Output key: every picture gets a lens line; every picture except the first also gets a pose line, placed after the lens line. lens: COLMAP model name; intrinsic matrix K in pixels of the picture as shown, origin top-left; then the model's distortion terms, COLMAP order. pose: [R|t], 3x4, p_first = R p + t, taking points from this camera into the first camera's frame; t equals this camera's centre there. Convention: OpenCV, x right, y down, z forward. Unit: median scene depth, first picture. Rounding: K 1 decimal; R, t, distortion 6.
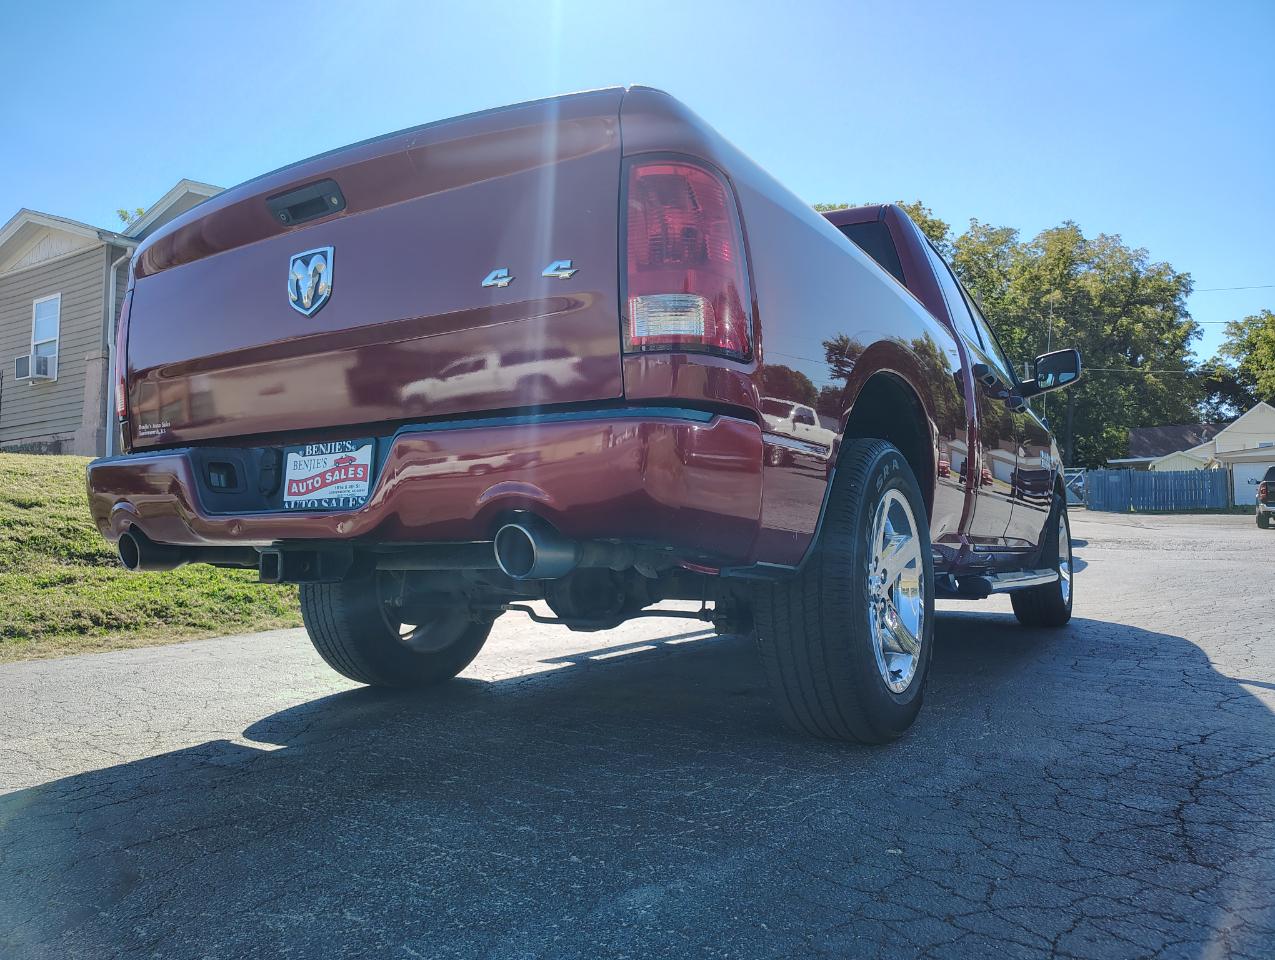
lens RADIAL K [[889.0, 0, 638.5], [0, 889.0, 479.9], [0, 0, 1]] dist [0.009959, -0.013818]
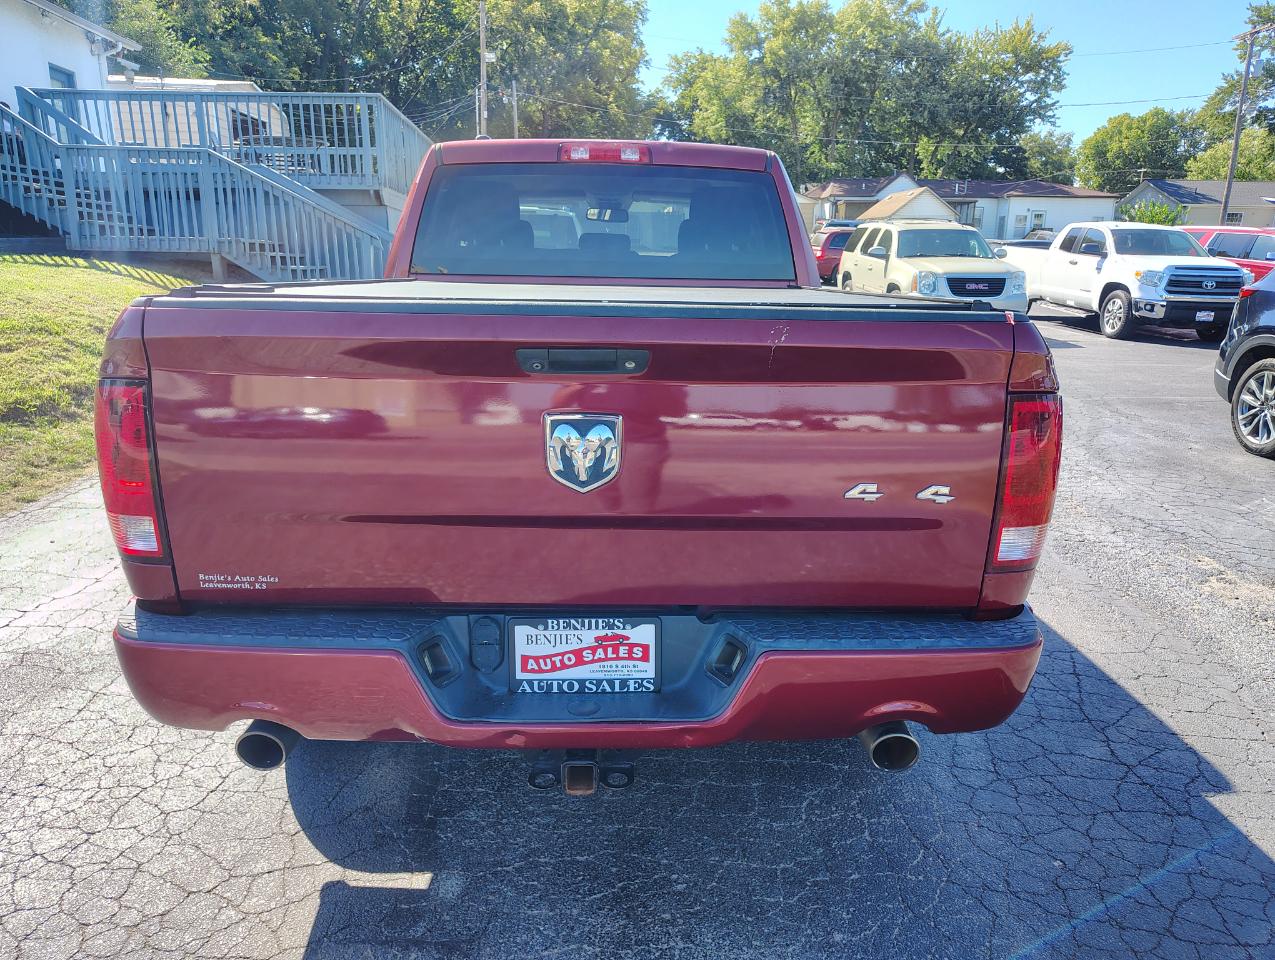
lens RADIAL K [[889.0, 0, 639.5], [0, 889.0, 488.6], [0, 0, 1]] dist [0.009959, -0.013818]
pose [[0.839911, -0.118764, 0.529571, -0.752079], [-0.059614, 0.949670, 0.307526, -0.438547], [-0.539441, -0.289864, 0.790558, 0.301823]]
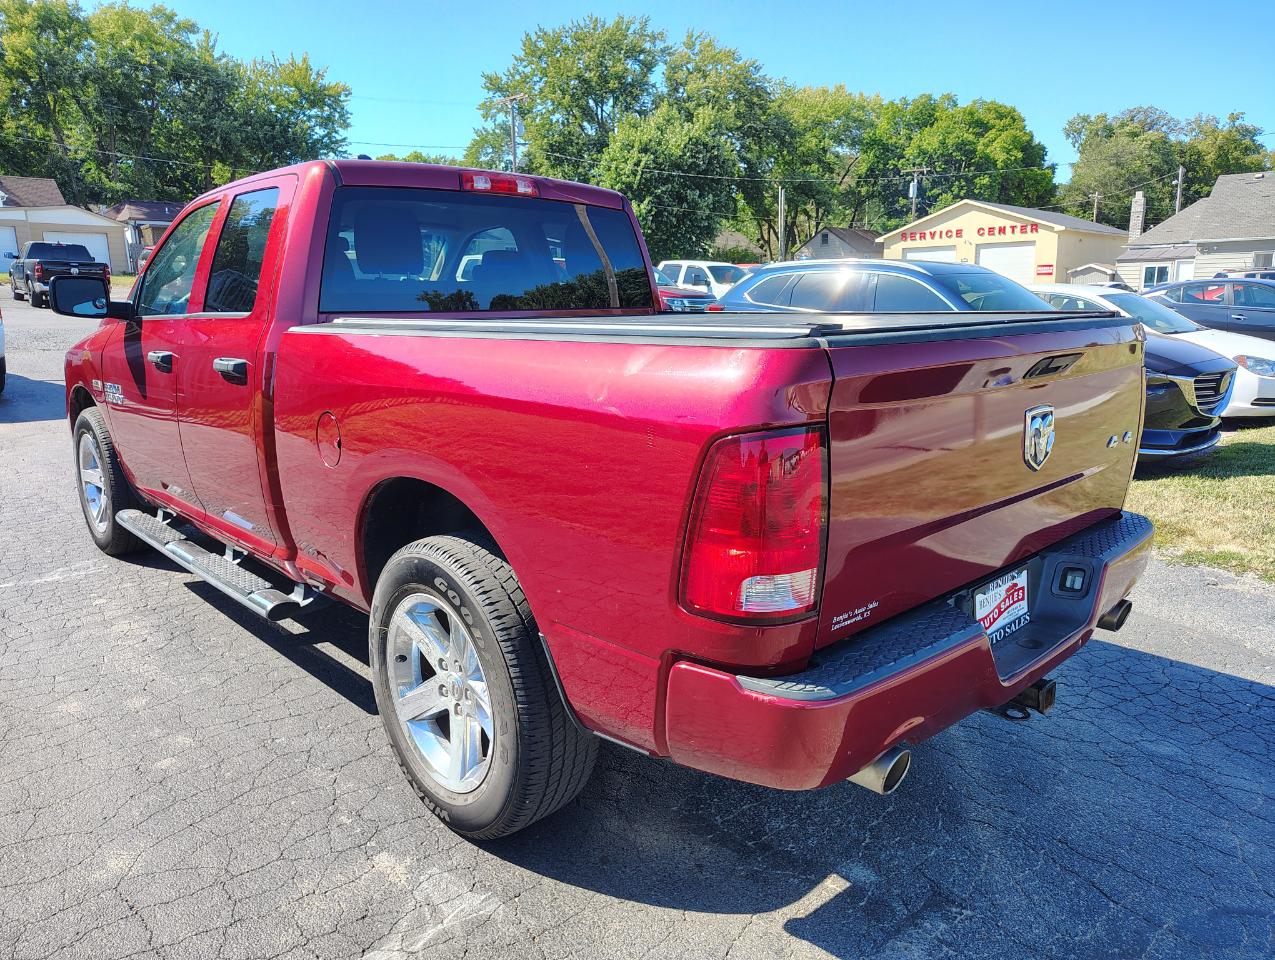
lens RADIAL K [[889.0, 0, 639.8], [0, 889.0, 482.6], [0, 0, 1]] dist [0.009959, -0.013818]
pose [[0.260712, -0.200858, 0.944291, -1.473314], [-0.069002, 0.971739, 0.225747, -0.370170], [-0.962948, -0.124013, 0.239484, 1.174387]]
